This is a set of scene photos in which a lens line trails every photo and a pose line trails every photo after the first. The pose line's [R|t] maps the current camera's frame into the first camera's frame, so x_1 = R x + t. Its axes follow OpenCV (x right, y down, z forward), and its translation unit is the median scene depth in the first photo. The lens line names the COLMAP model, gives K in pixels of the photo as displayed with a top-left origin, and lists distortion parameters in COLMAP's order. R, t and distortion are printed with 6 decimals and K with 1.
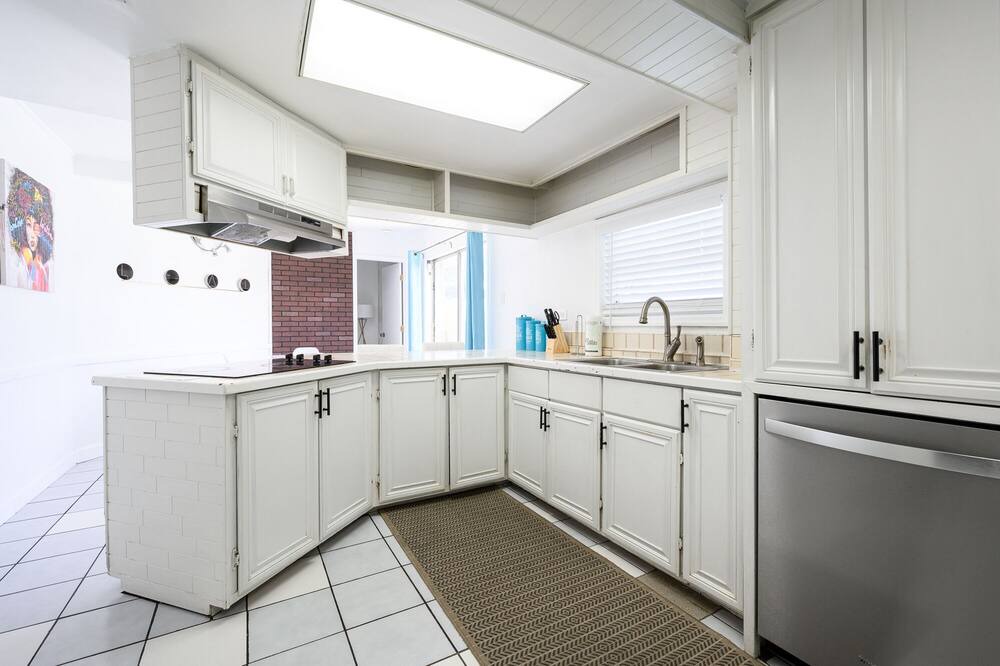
lens RADIAL K [[443.0, 0, 503.8], [0, 443.0, 324.9], [0, 0, 1]] dist [0.000785, 0.000178]
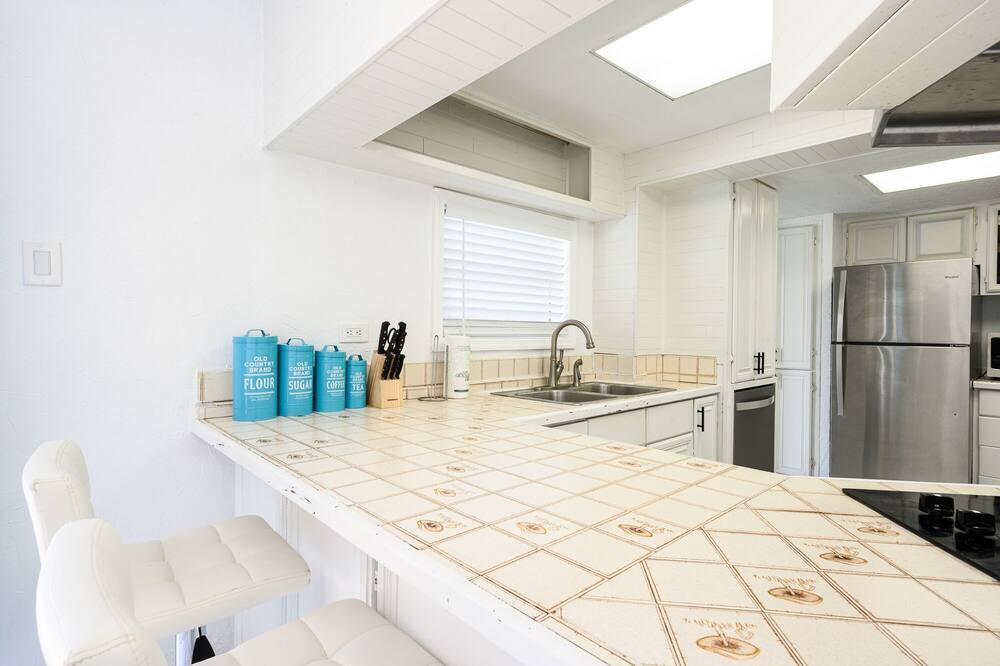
lens RADIAL K [[501.2, 0, 491.4], [0, 501.2, 330.5], [0, 0, 1]] dist [-0.000129, 0.000373]
pose [[-0.180638, -0.001978, 0.983548, -0.613509], [-0.009526, 0.999955, 0.000261, -0.033950], [-0.983503, -0.009322, -0.180649, 1.220778]]
